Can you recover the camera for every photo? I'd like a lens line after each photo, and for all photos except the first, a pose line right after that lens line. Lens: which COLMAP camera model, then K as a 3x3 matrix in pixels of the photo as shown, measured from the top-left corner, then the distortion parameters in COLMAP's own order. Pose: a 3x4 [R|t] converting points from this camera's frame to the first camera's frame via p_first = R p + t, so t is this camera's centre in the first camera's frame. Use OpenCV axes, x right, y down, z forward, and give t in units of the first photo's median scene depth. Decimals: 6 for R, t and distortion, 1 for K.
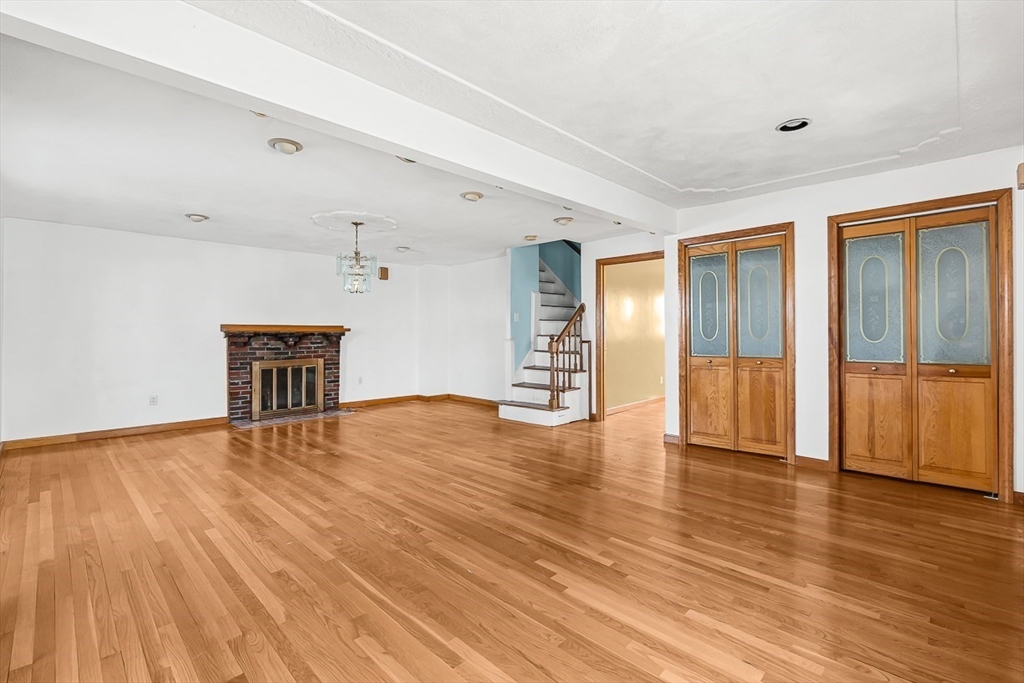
lens RADIAL K [[458.0, 0, 506.0], [0, 458.0, 330.5], [0, 0, 1]] dist [-0.000751, -0.000086]
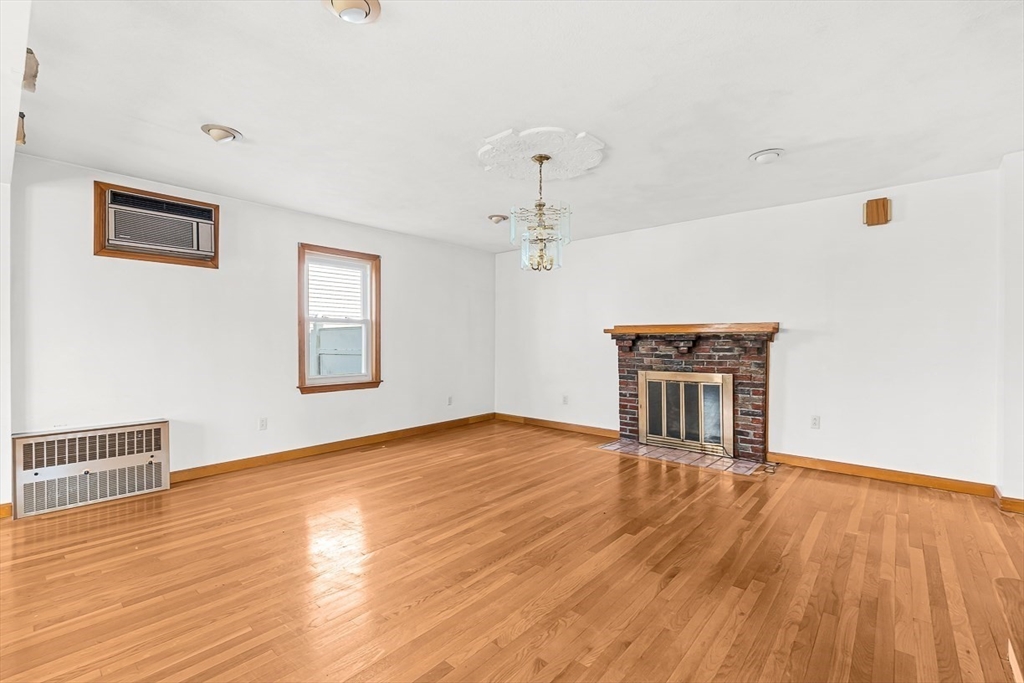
lens RADIAL K [[453.0, 0, 518.0], [0, 453.0, 342.5], [0, 0, 1]] dist [-0.001946, 0.000140]
pose [[0.076078, 0.009645, -0.997055, 0.229948], [0.007741, 0.999917, 0.010264, 0.008333], [0.997072, -0.008499, 0.075997, 0.726030]]
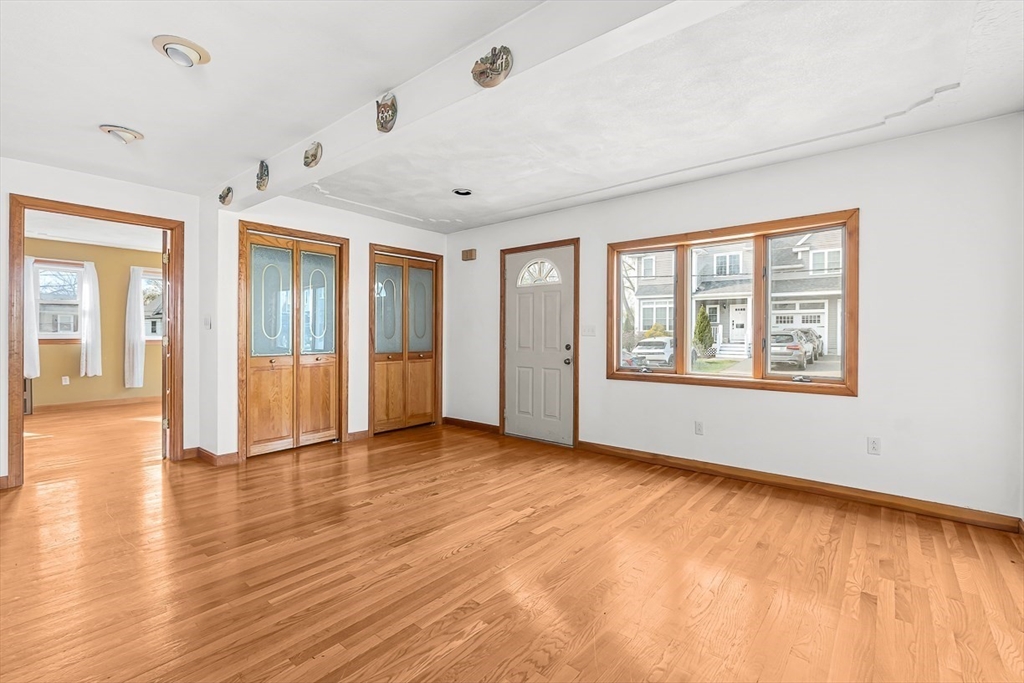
lens RADIAL K [[453.7, 0, 518.2], [0, 453.7, 337.2], [0, 0, 1]] dist [-0.002878, -0.000052]
pose [[-0.097586, 0.001466, 0.995226, -0.391817], [-0.011796, 0.999927, -0.002630, 0.011388], [-0.995157, -0.011996, -0.097562, 0.440999]]
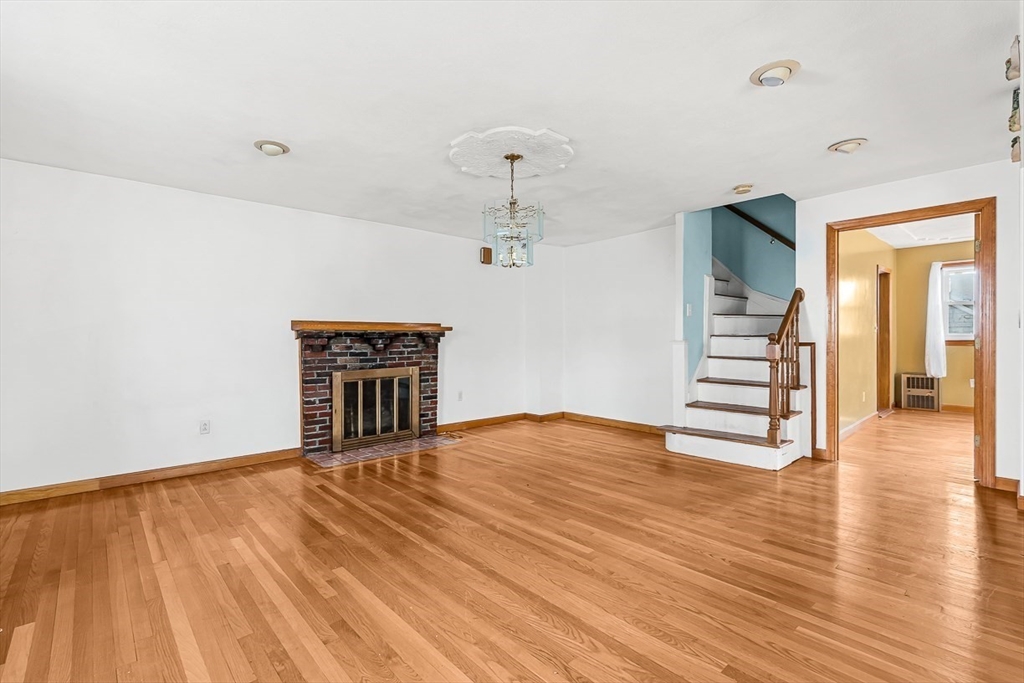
lens RADIAL K [[463.2, 0, 507.6], [0, 463.2, 340.5], [0, 0, 1]] dist [0.000802, -0.000011]
pose [[0.998353, -0.001521, -0.057348, -0.233081], [0.002312, 0.999903, 0.013728, 0.008610], [0.057322, -0.013838, 0.998260, 0.280128]]
